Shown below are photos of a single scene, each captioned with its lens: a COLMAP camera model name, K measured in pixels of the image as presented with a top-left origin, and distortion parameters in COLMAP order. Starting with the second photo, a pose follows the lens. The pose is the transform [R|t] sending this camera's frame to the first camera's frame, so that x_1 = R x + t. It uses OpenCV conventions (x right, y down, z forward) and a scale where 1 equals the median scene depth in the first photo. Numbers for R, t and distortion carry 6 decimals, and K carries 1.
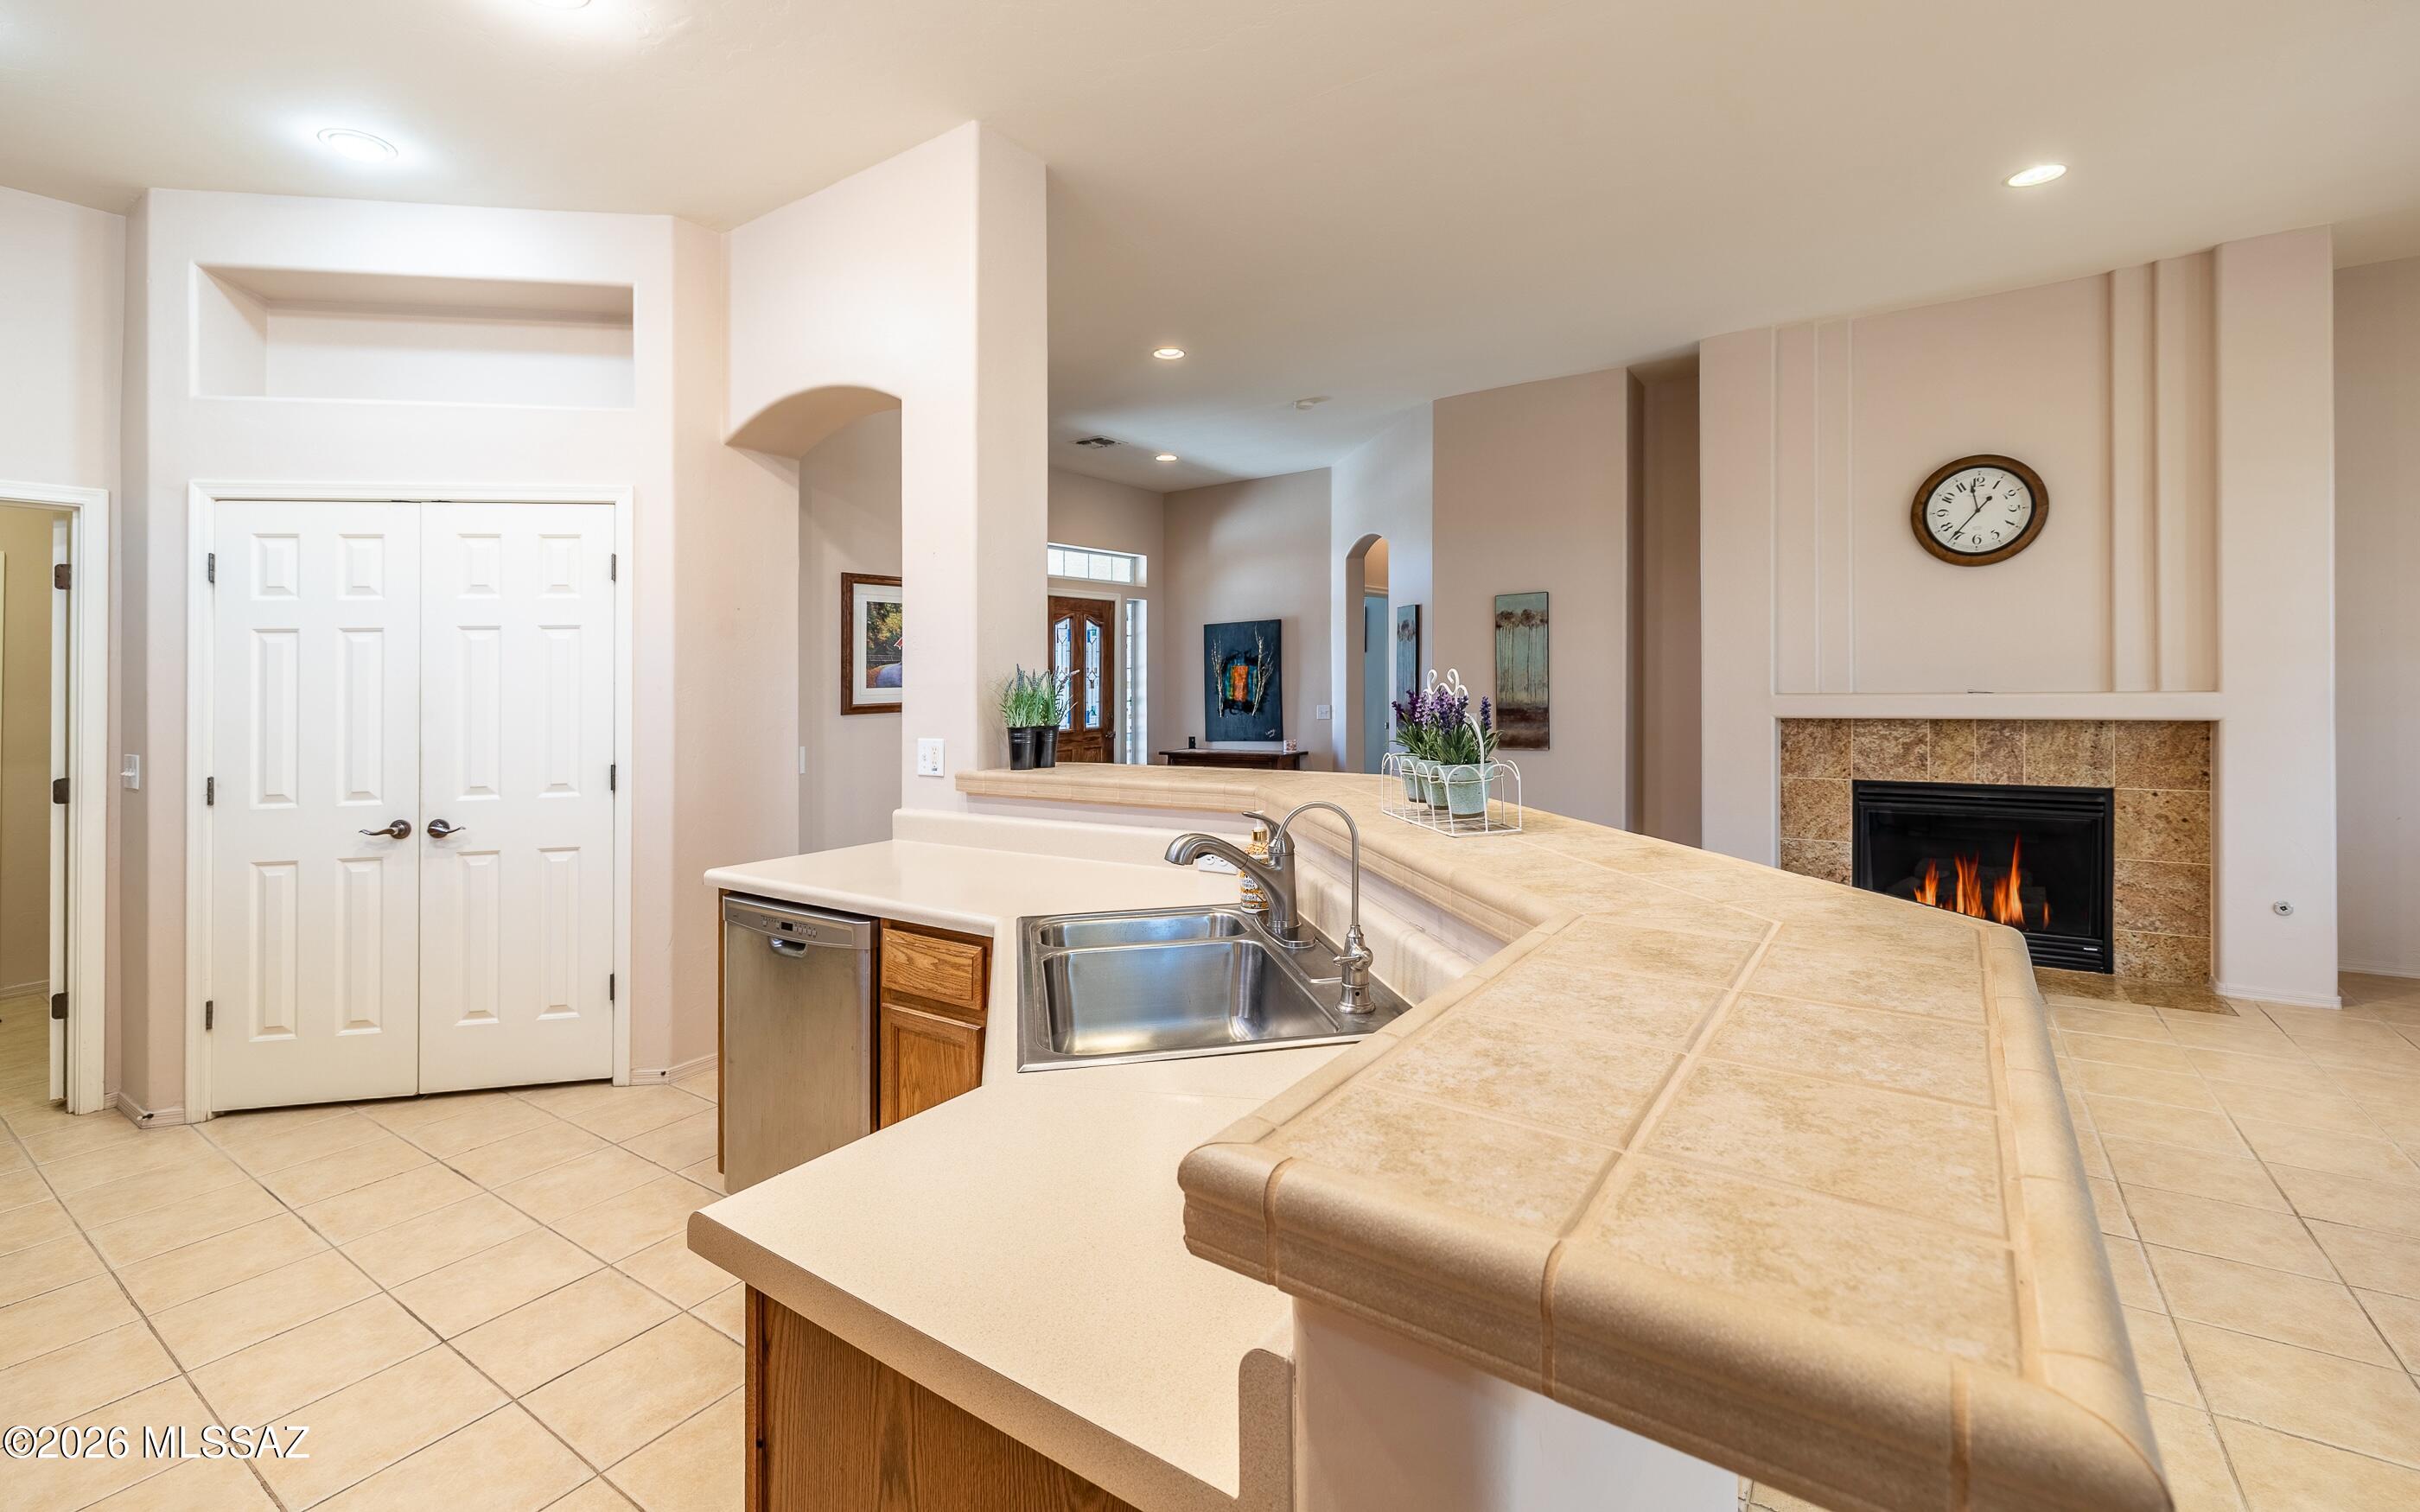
lens RADIAL K [[1039.0, 0, 1228.4], [0, 1039.0, 670.2], [0, 0, 1]] dist [0.003743, -0.001800]
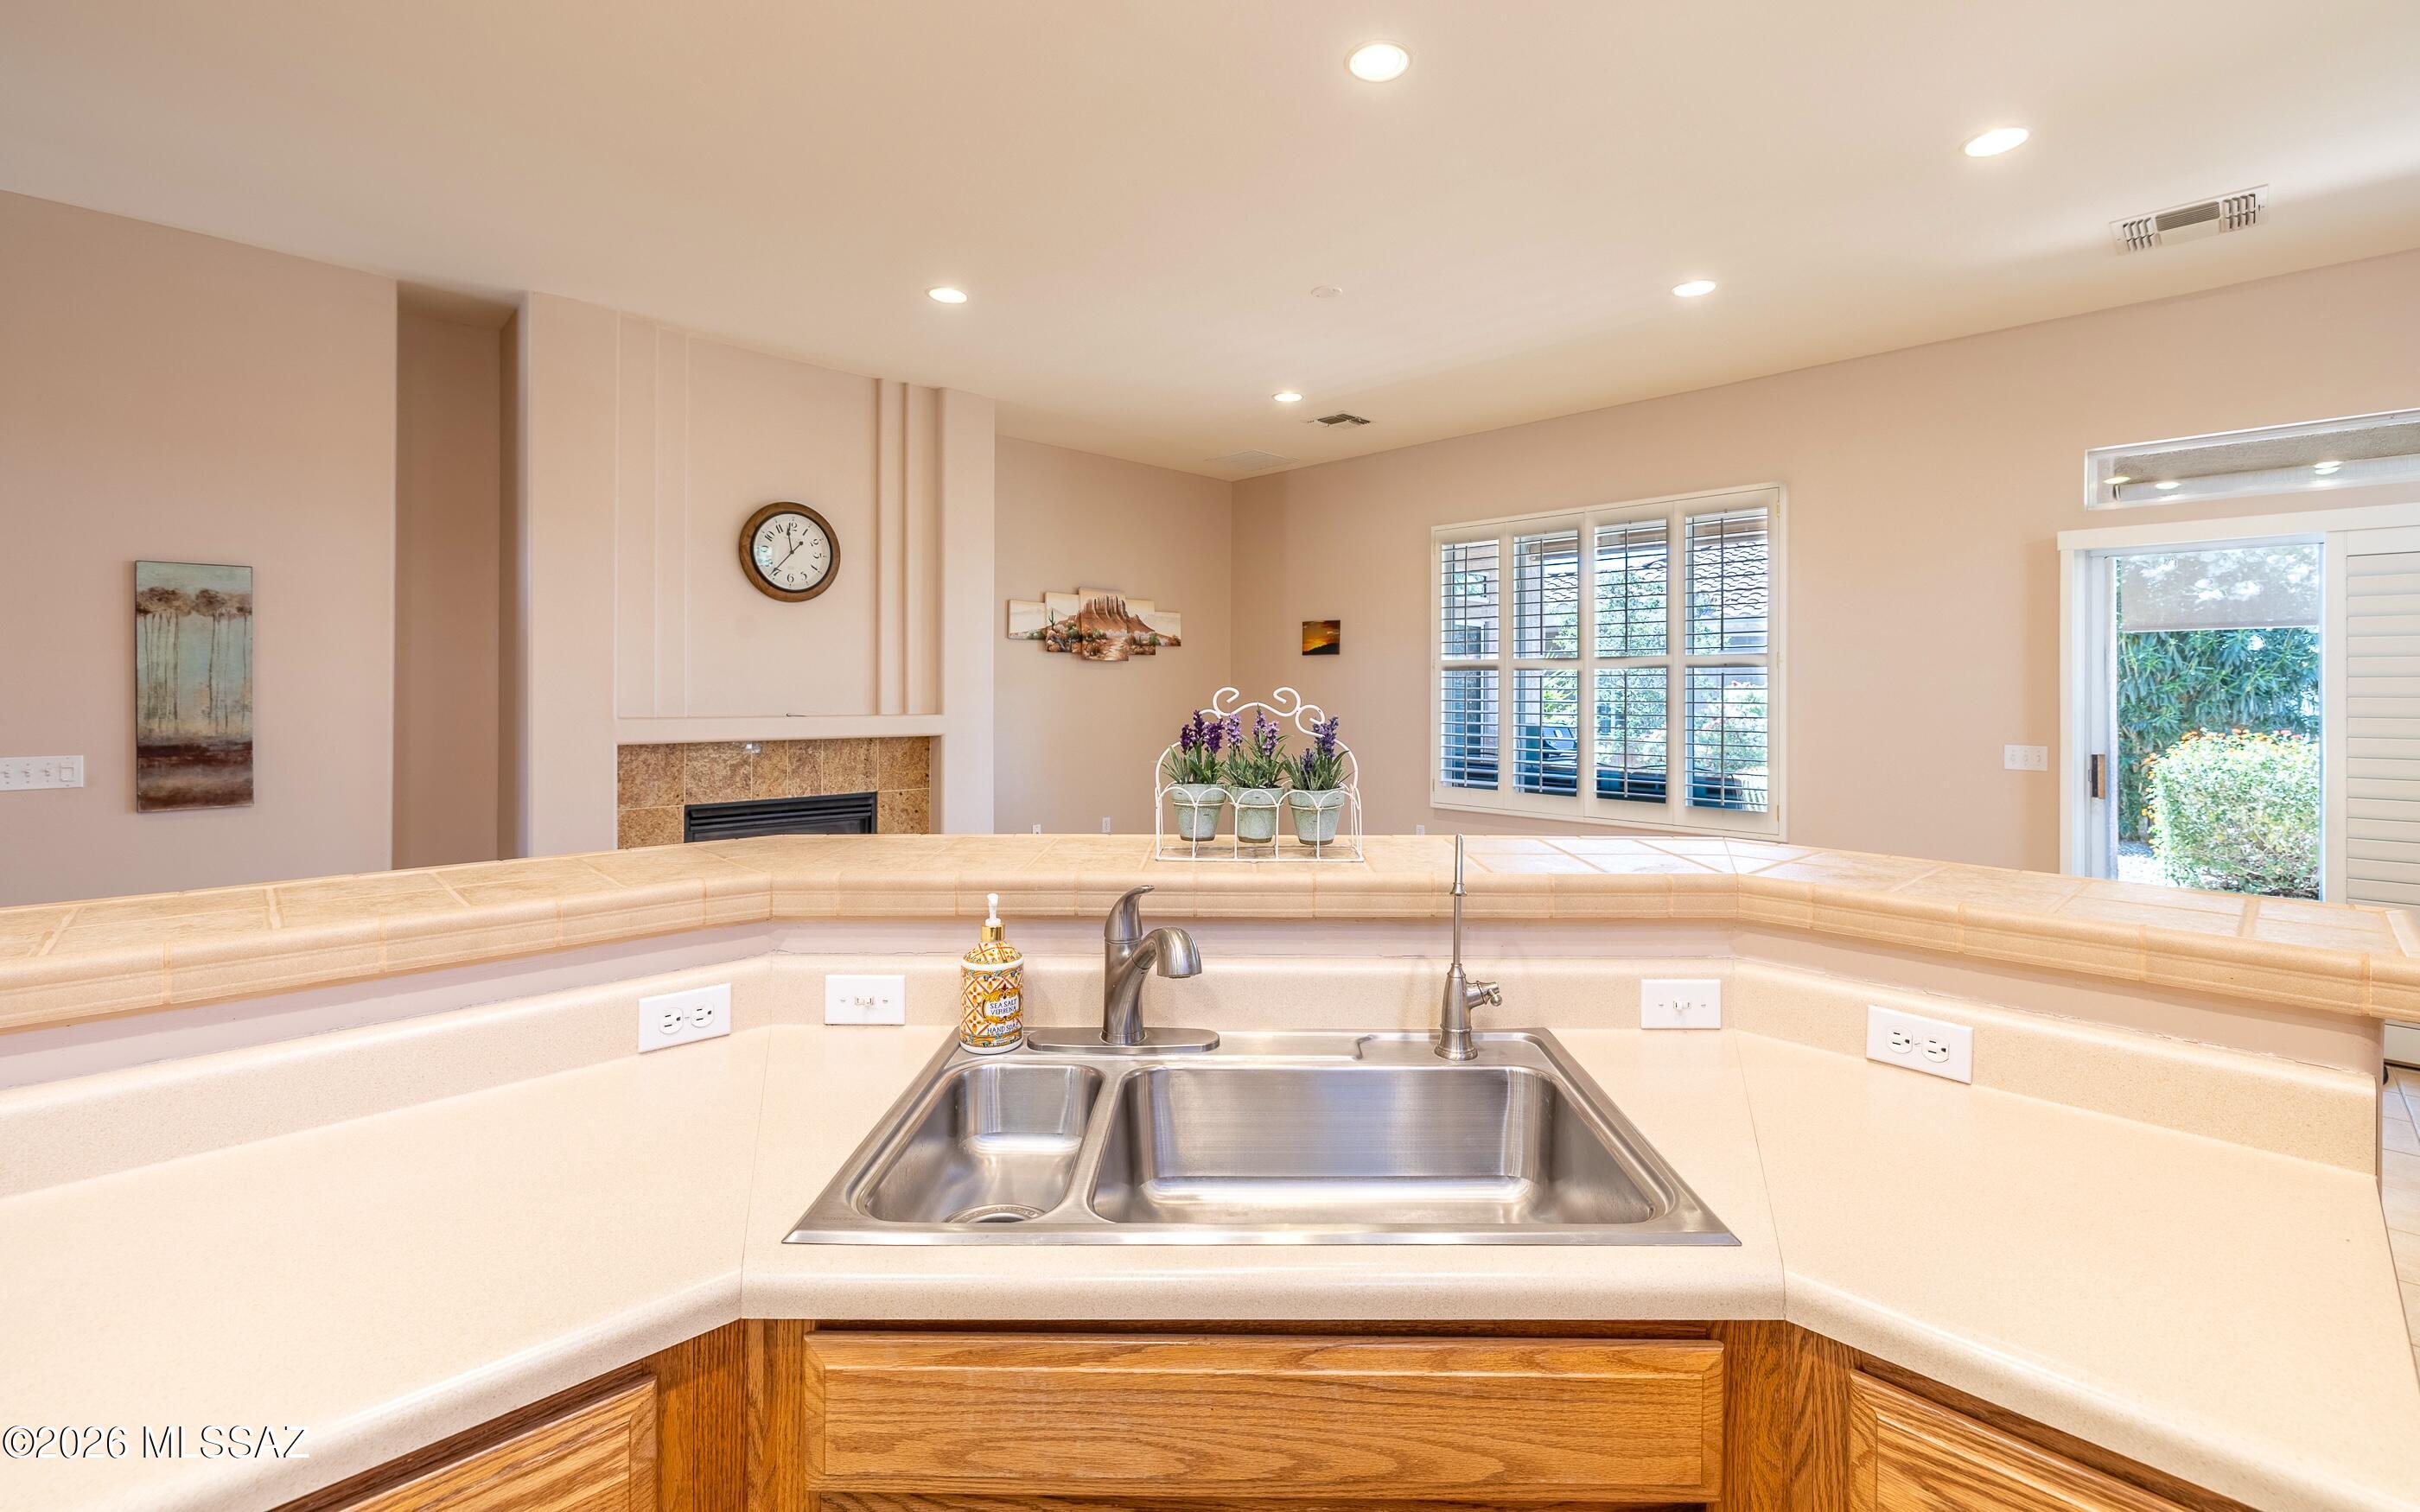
lens RADIAL K [[1039.0, 0, 1234.4], [0, 1039.0, 691.9], [0, 0, 1]] dist [0.003743, -0.001800]
pose [[0.195251, 0.017648, 0.980594, -0.270252], [-0.017399, 0.999743, -0.014528, 0.003720], [-0.980599, -0.014225, 0.195508, 0.311995]]
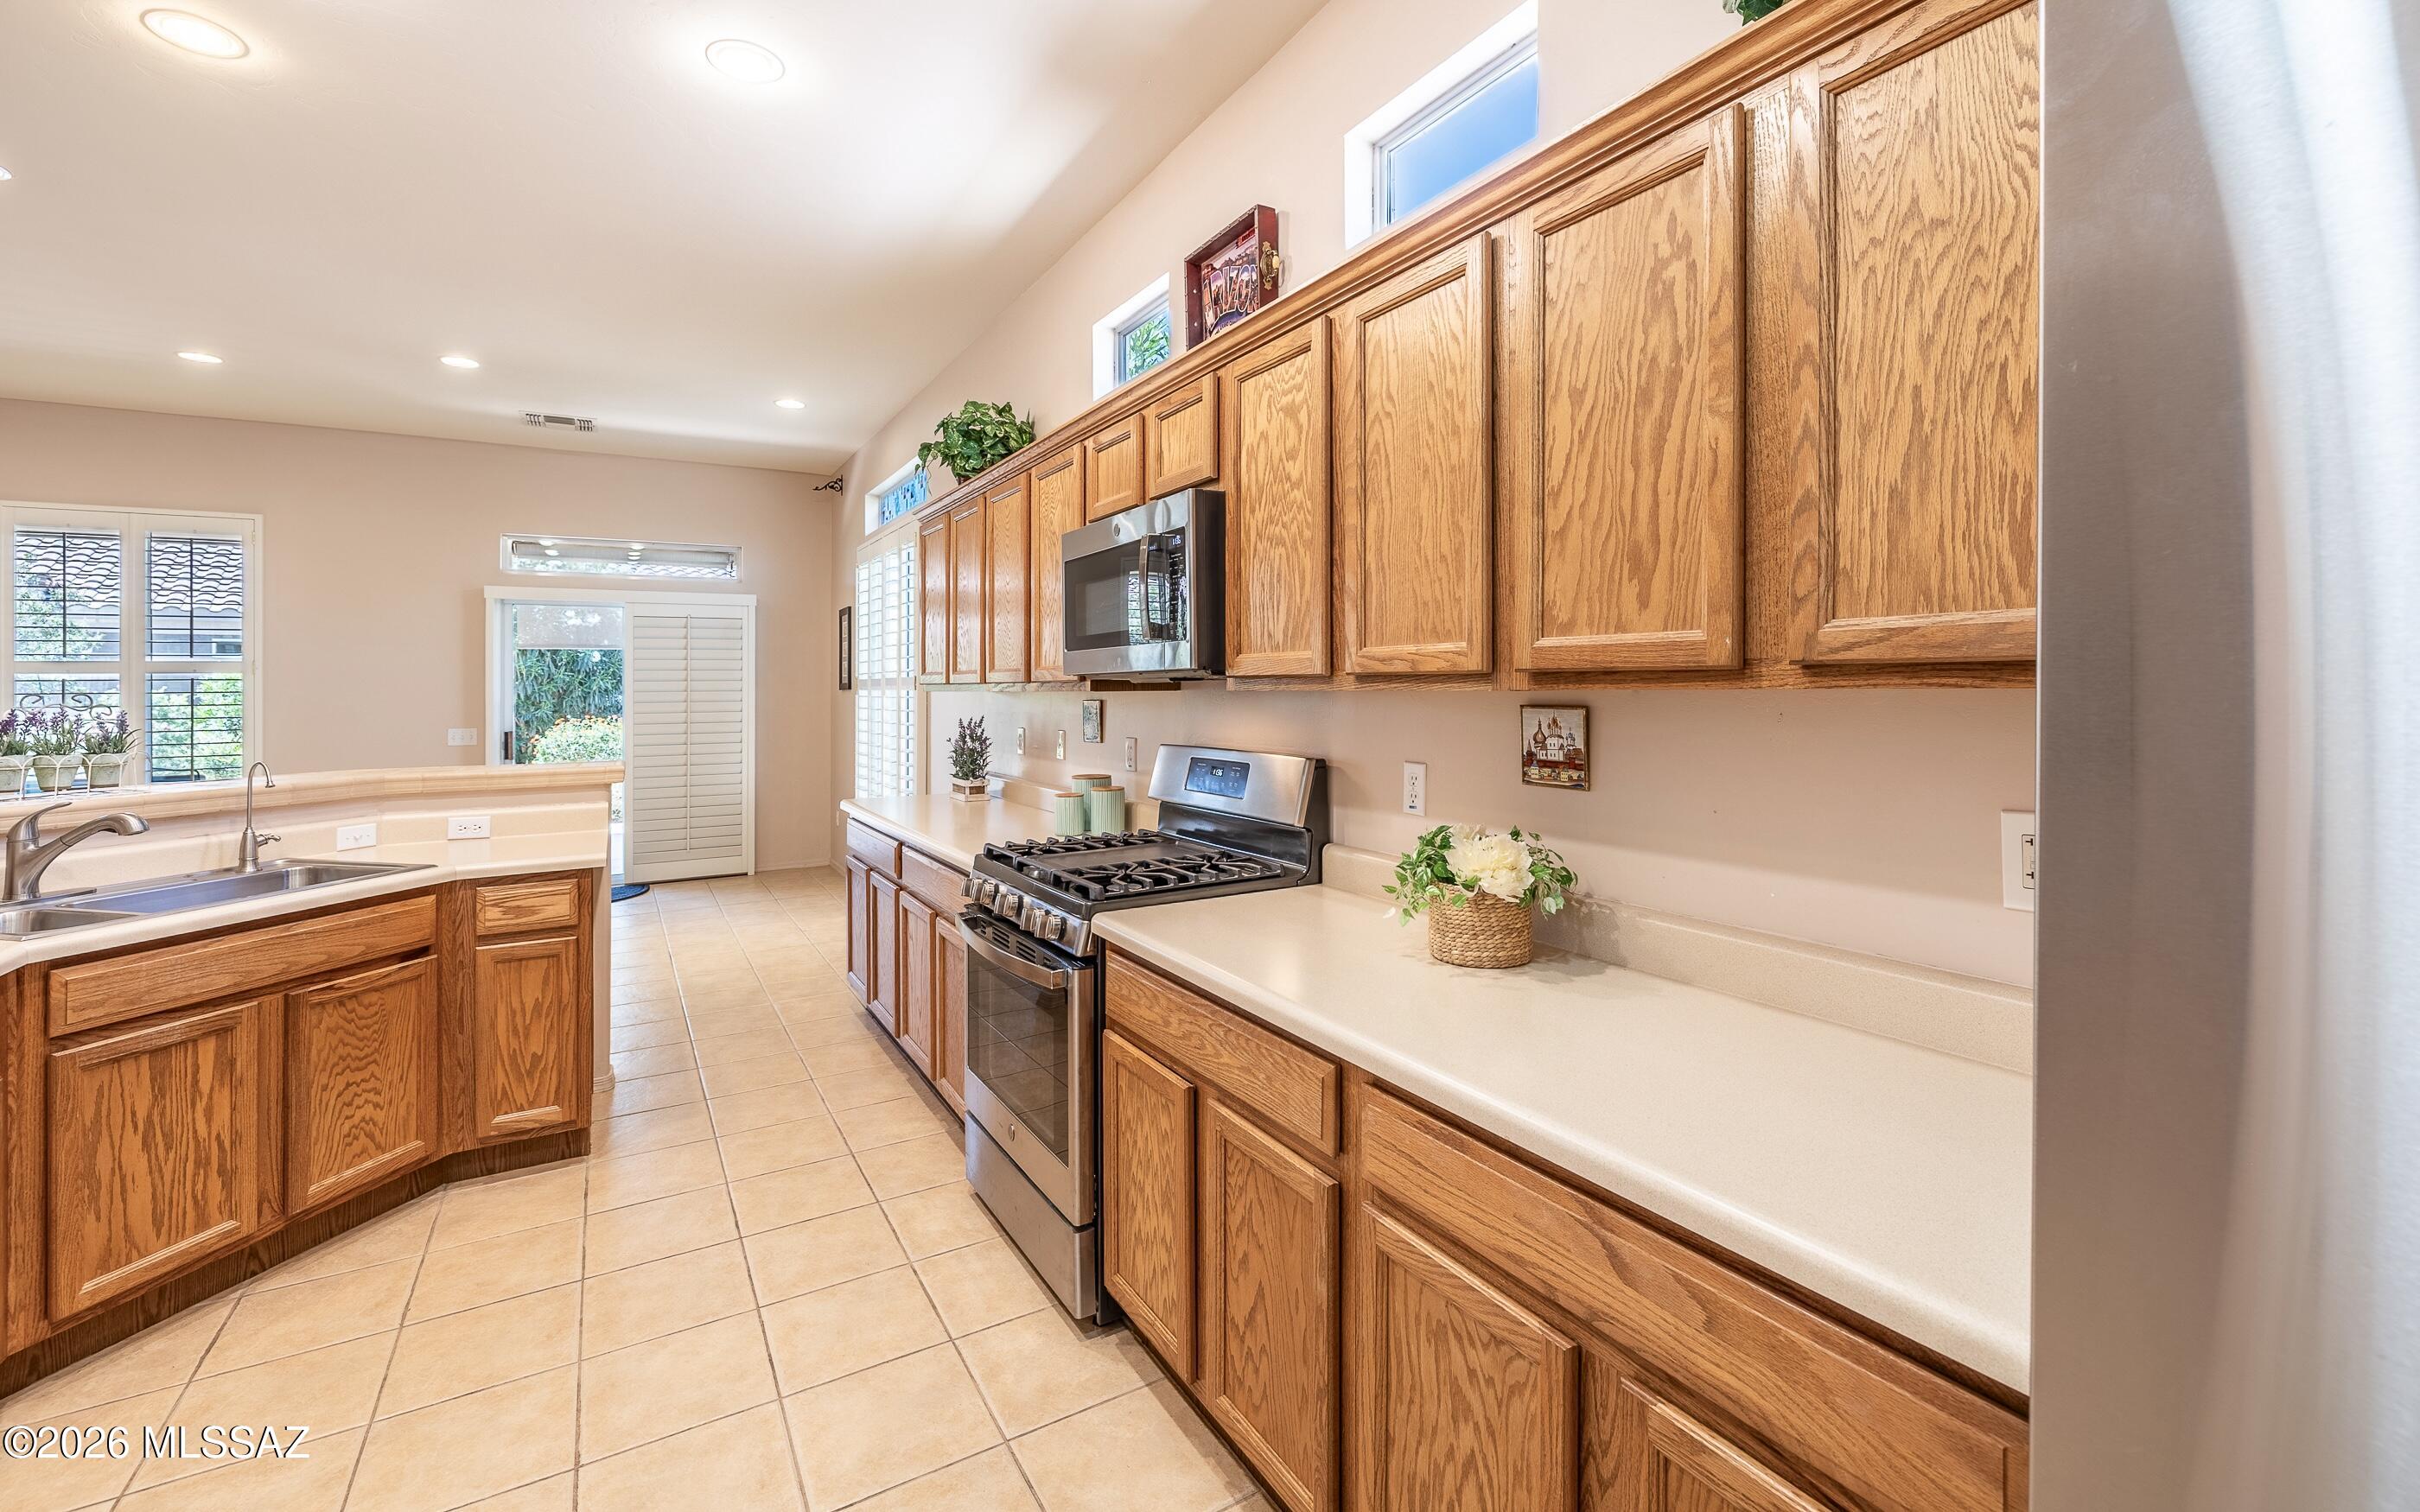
lens RADIAL K [[1039.0, 0, 1213.6], [0, 1039.0, 660.9], [0, 0, 1]] dist [0.003743, -0.001800]
pose [[-0.894094, 0.036760, 0.446368, -0.754290], [0.020392, 0.998934, -0.041418, 0.014558], [-0.447415, -0.027930, -0.893890, 0.606942]]
